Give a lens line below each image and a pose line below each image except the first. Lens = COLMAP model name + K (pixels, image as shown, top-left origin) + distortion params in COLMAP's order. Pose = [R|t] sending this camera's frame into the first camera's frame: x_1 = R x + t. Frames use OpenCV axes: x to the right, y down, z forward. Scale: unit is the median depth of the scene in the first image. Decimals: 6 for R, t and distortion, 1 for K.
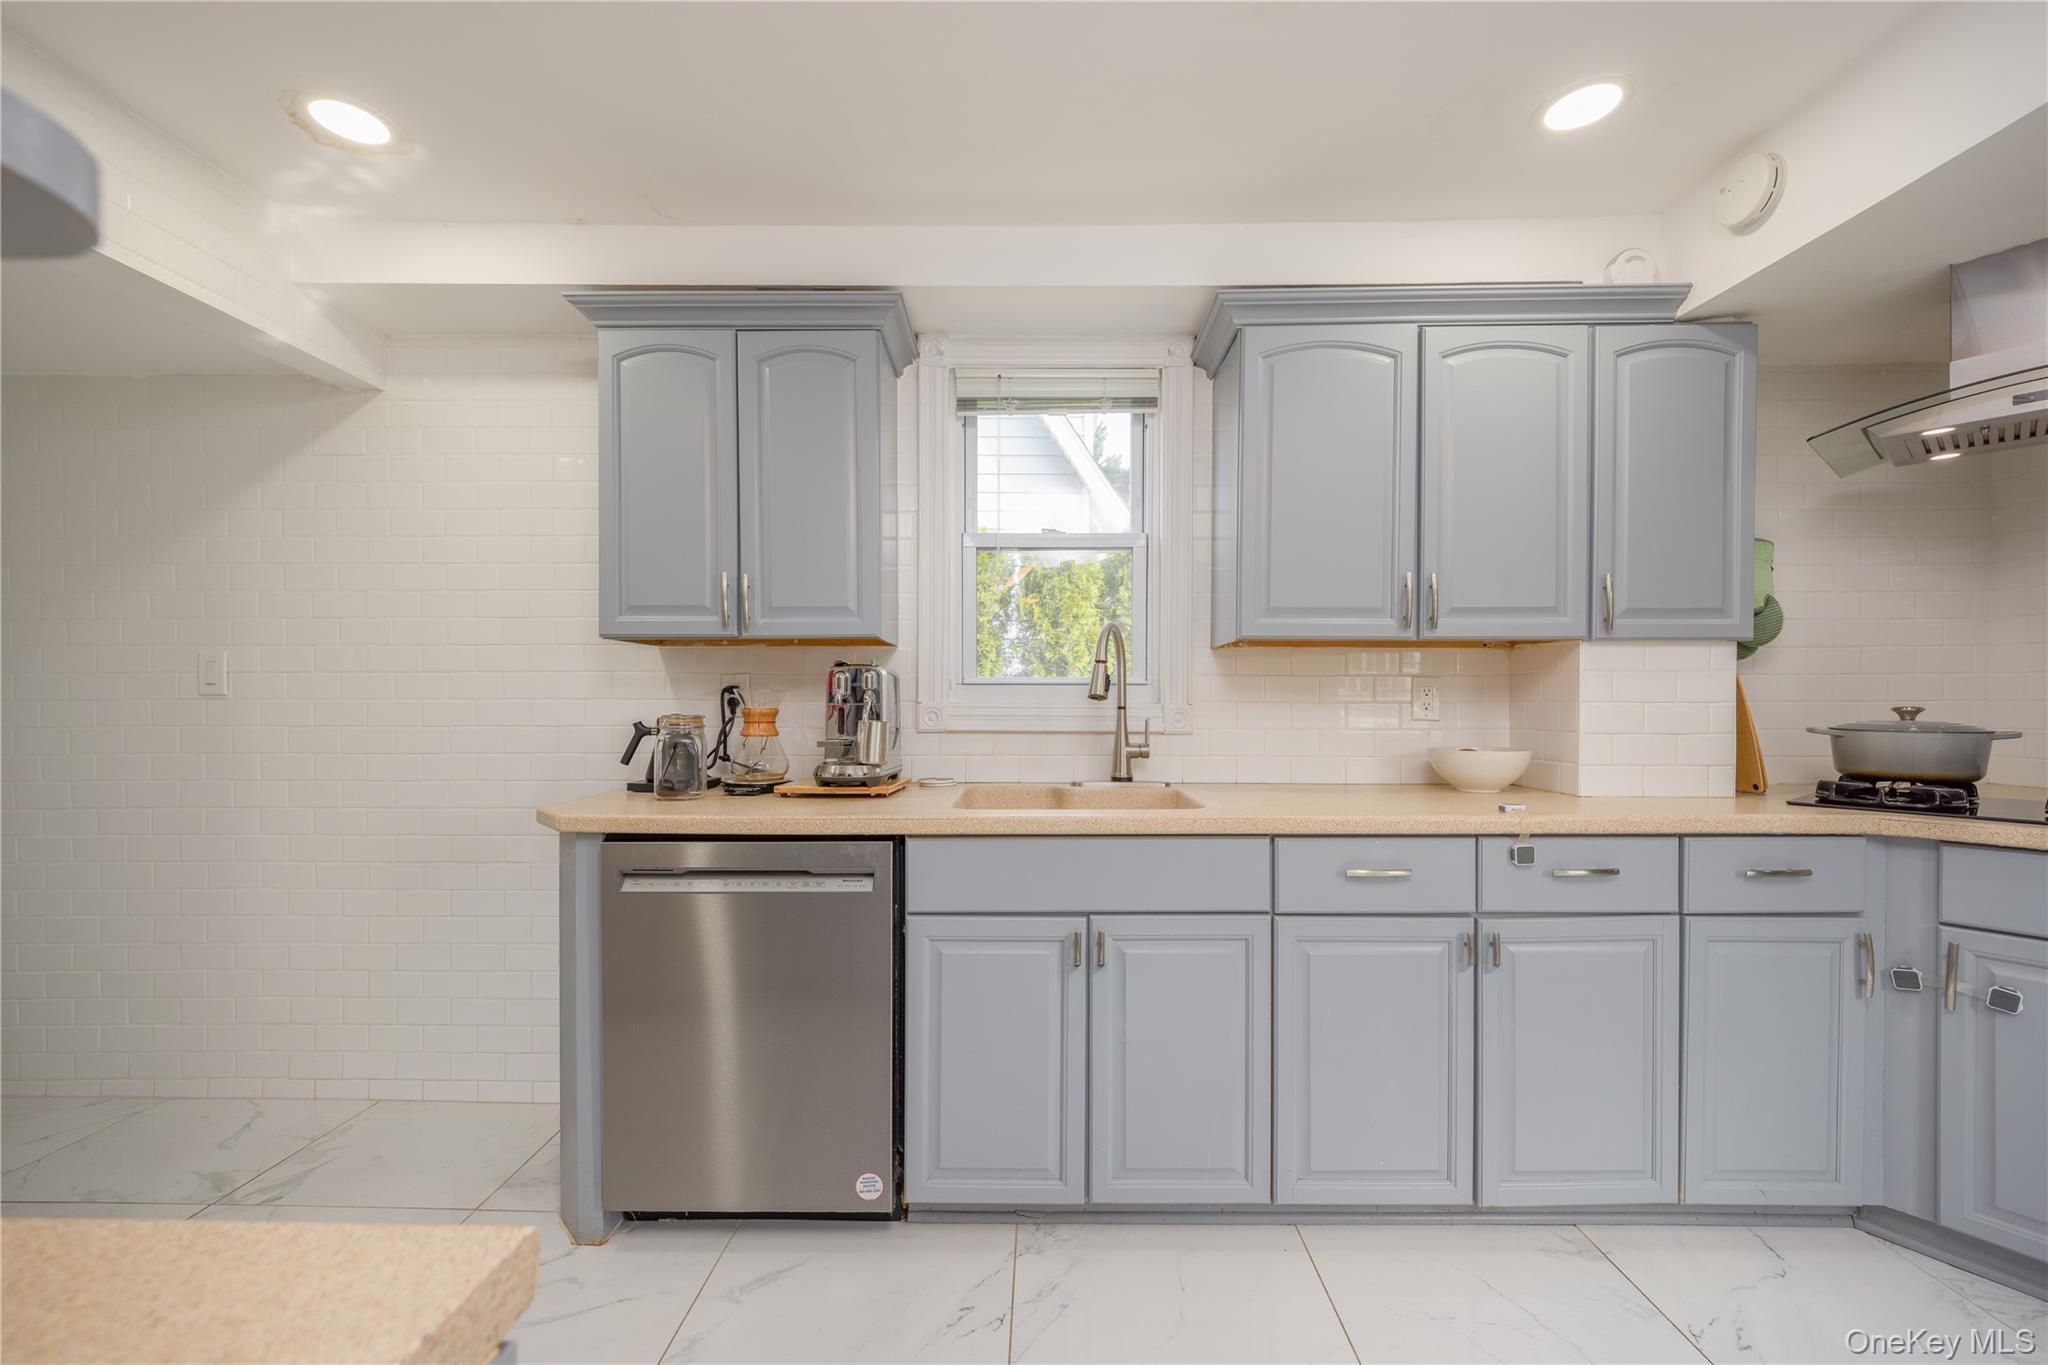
lens RADIAL K [[836.2, 0, 1026.7], [0, 836.2, 694.7], [0, 0, 1]] dist [-0.001643, -0.000729]
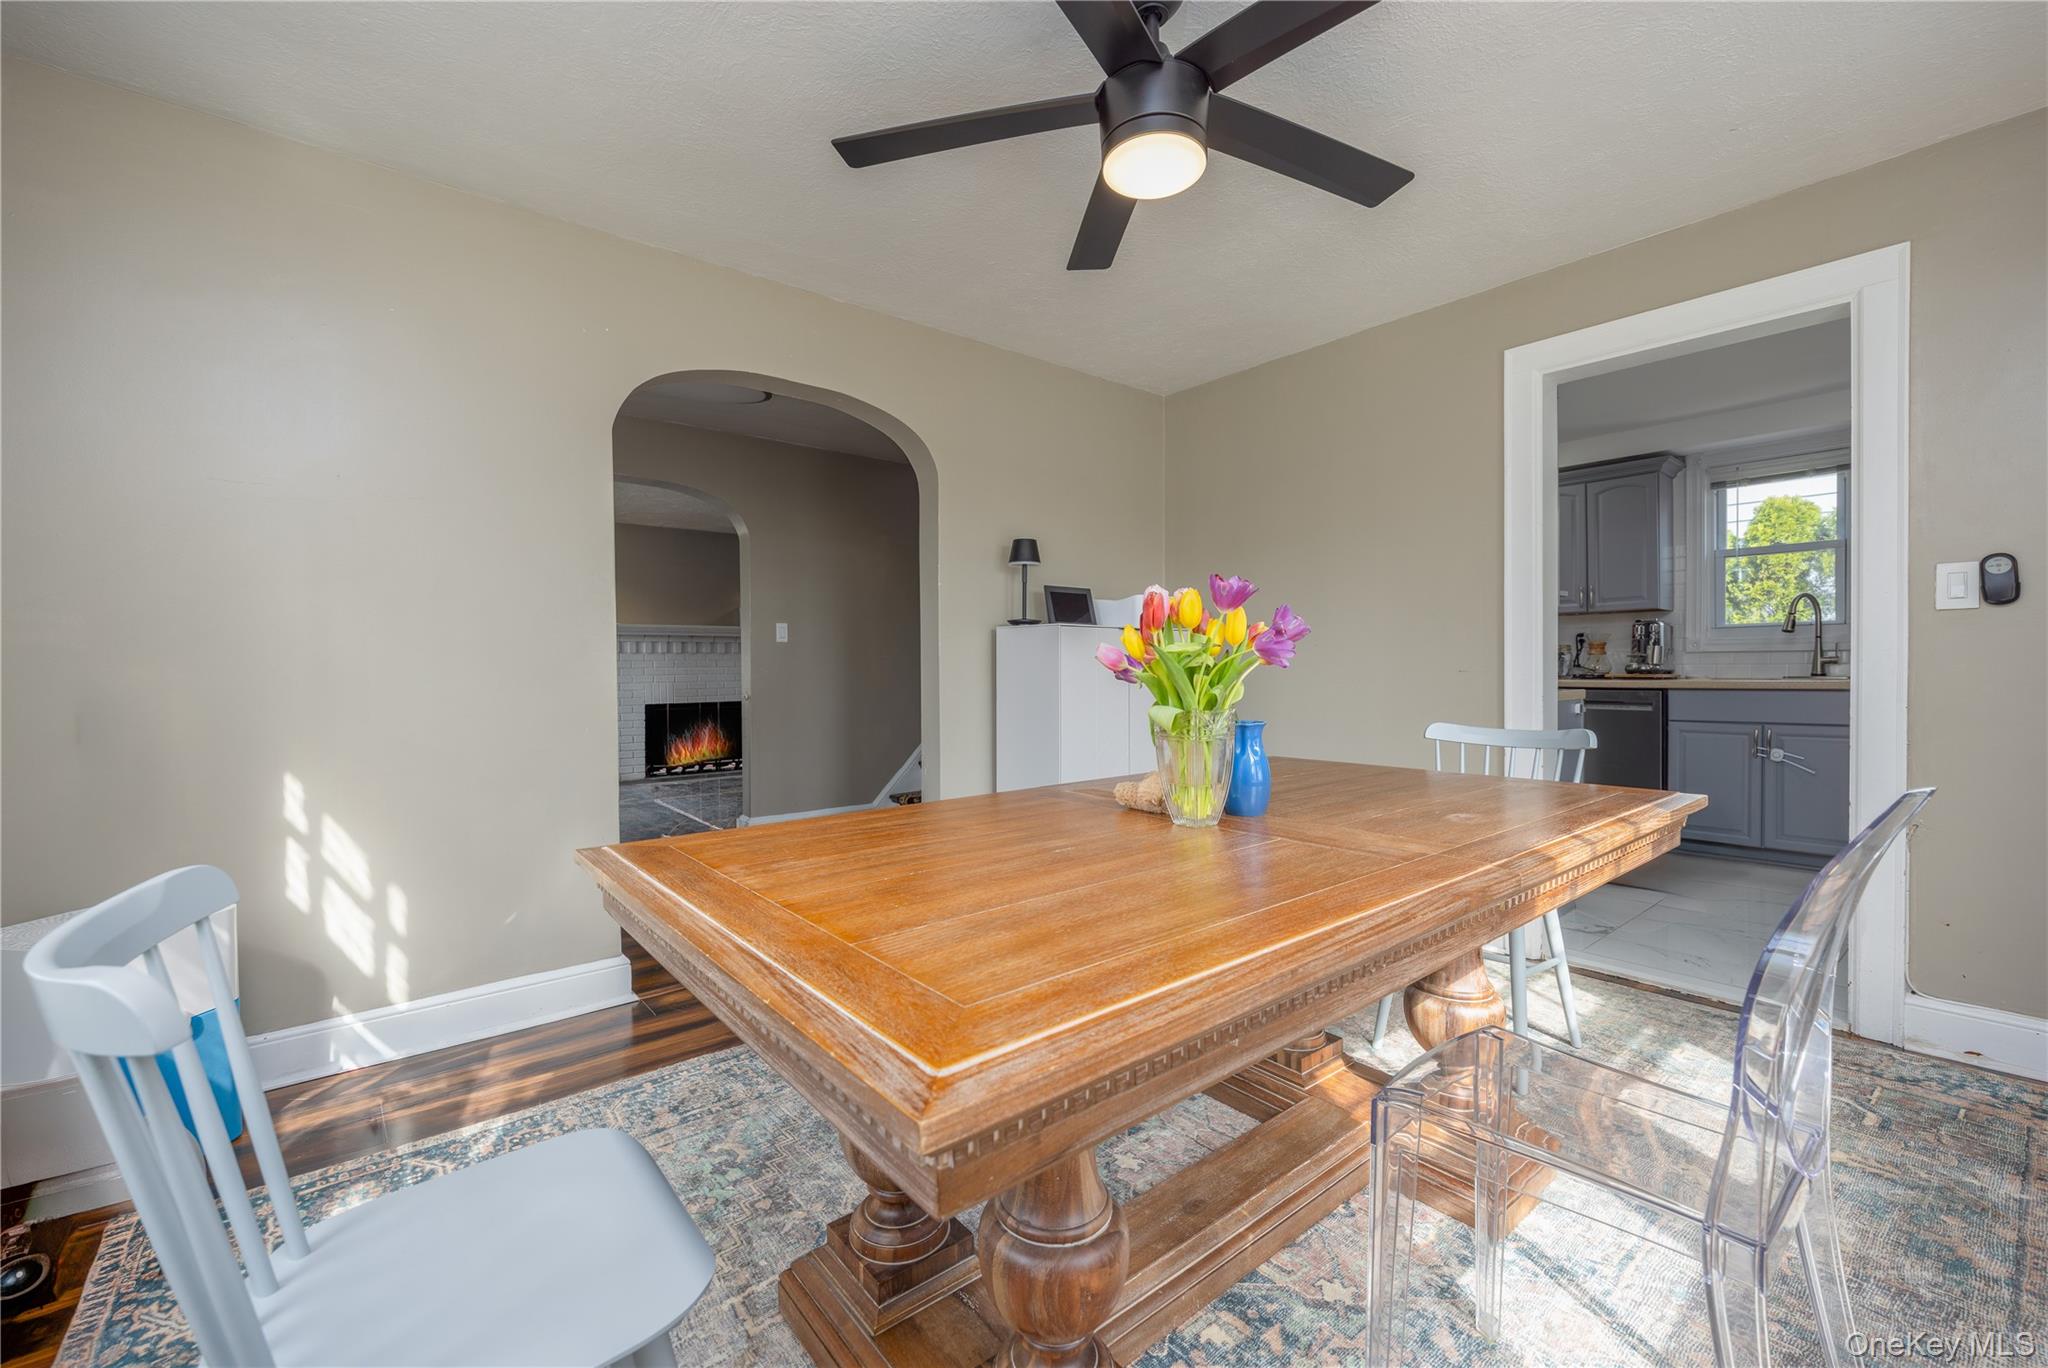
lens RADIAL K [[859.4, 0, 1007.4], [0, 859.4, 675.6], [0, 0, 1]] dist [-0.004392, 0.000109]
pose [[0.635368, 0.001413, -0.772208, 0.487916], [0.005318, 0.999967, 0.006205, 0.088202], [0.772191, -0.008049, 0.635340, -1.809550]]
